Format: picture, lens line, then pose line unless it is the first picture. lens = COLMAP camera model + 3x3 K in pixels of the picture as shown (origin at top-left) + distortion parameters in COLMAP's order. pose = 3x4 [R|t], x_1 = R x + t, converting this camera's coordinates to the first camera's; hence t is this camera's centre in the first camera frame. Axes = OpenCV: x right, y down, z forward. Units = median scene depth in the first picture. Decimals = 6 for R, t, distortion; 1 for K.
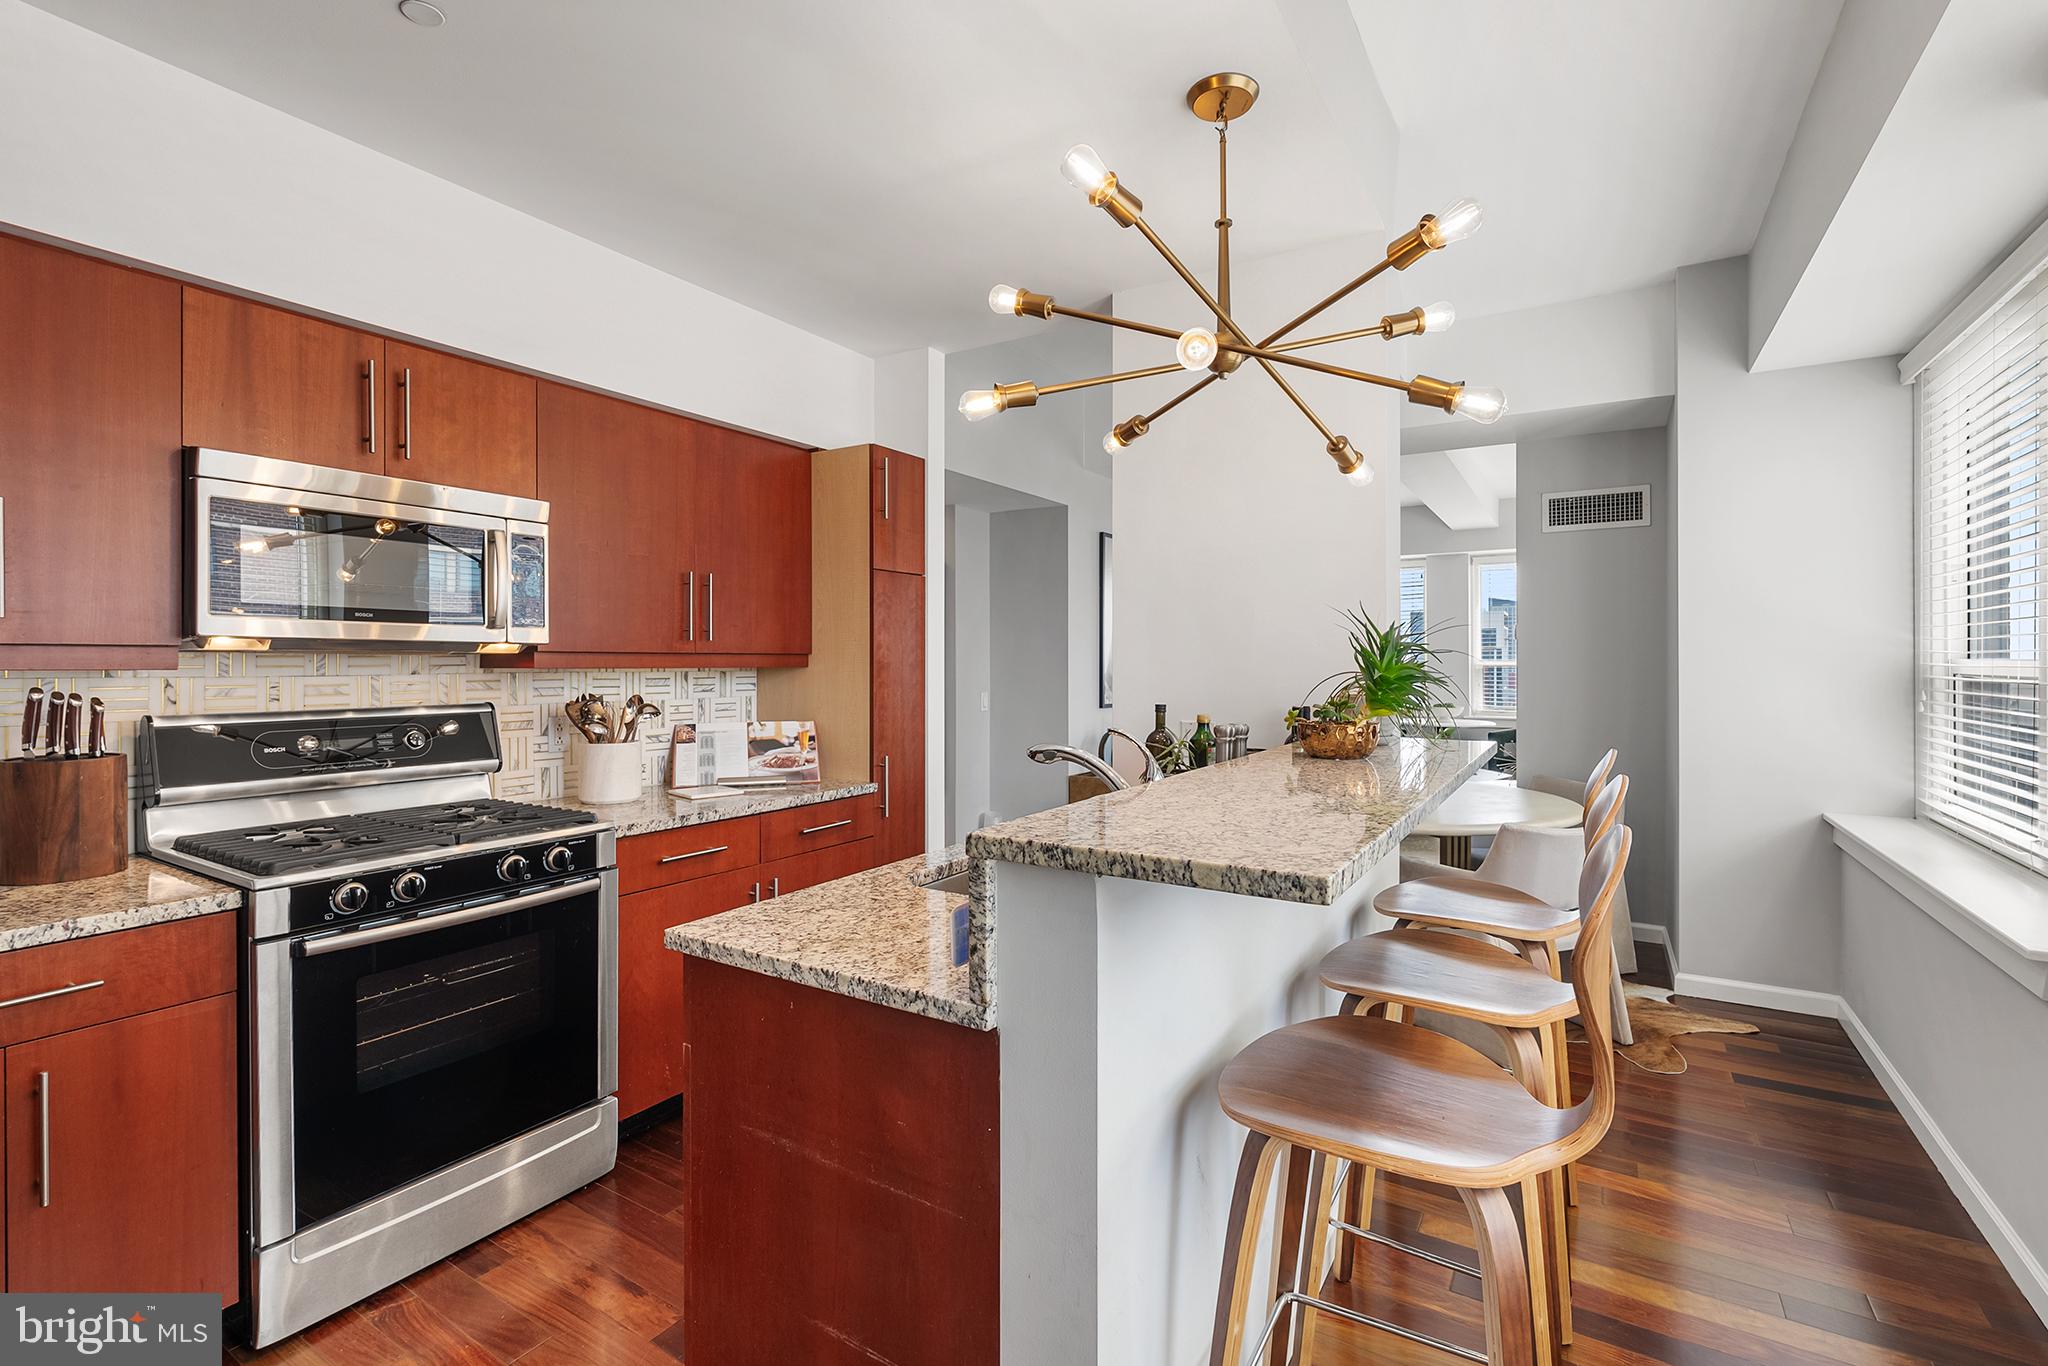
lens RADIAL K [[912.7, 0, 1004.6], [0, 912.7, 664.8], [0, 0, 1]] dist [0.001400, 0.000737]
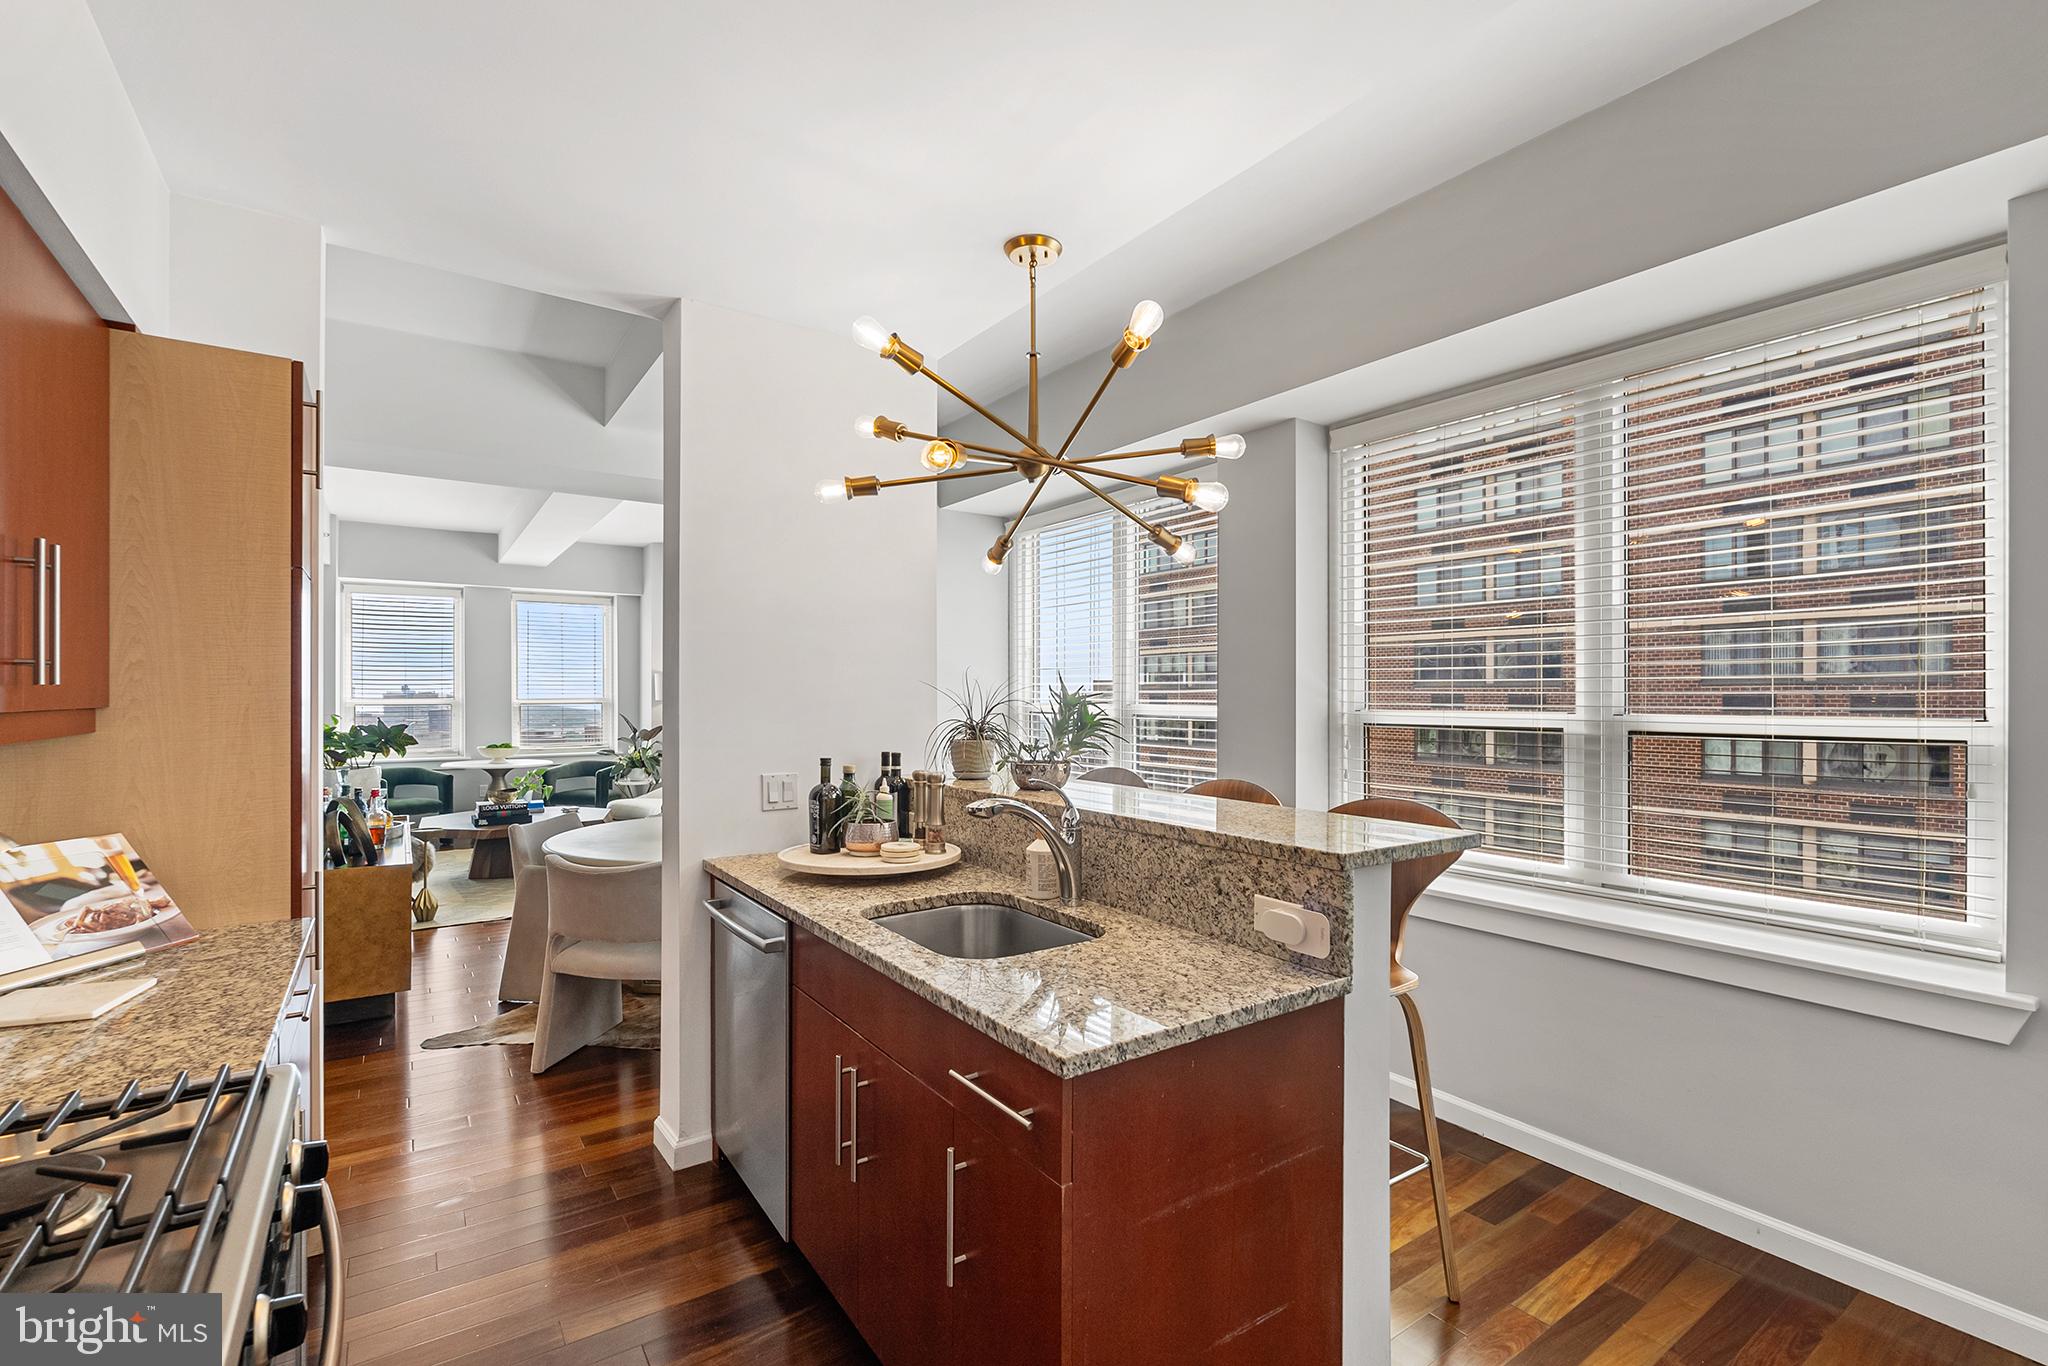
lens RADIAL K [[912.7, 0, 1013.5], [0, 912.7, 697.9], [0, 0, 1]] dist [0.001400, 0.000737]
pose [[0.388611, -0.002424, 0.921399, -0.516925], [0.001685, 0.999997, 0.001920, -0.018478], [-0.921400, 0.000807, 0.388614, 0.319919]]
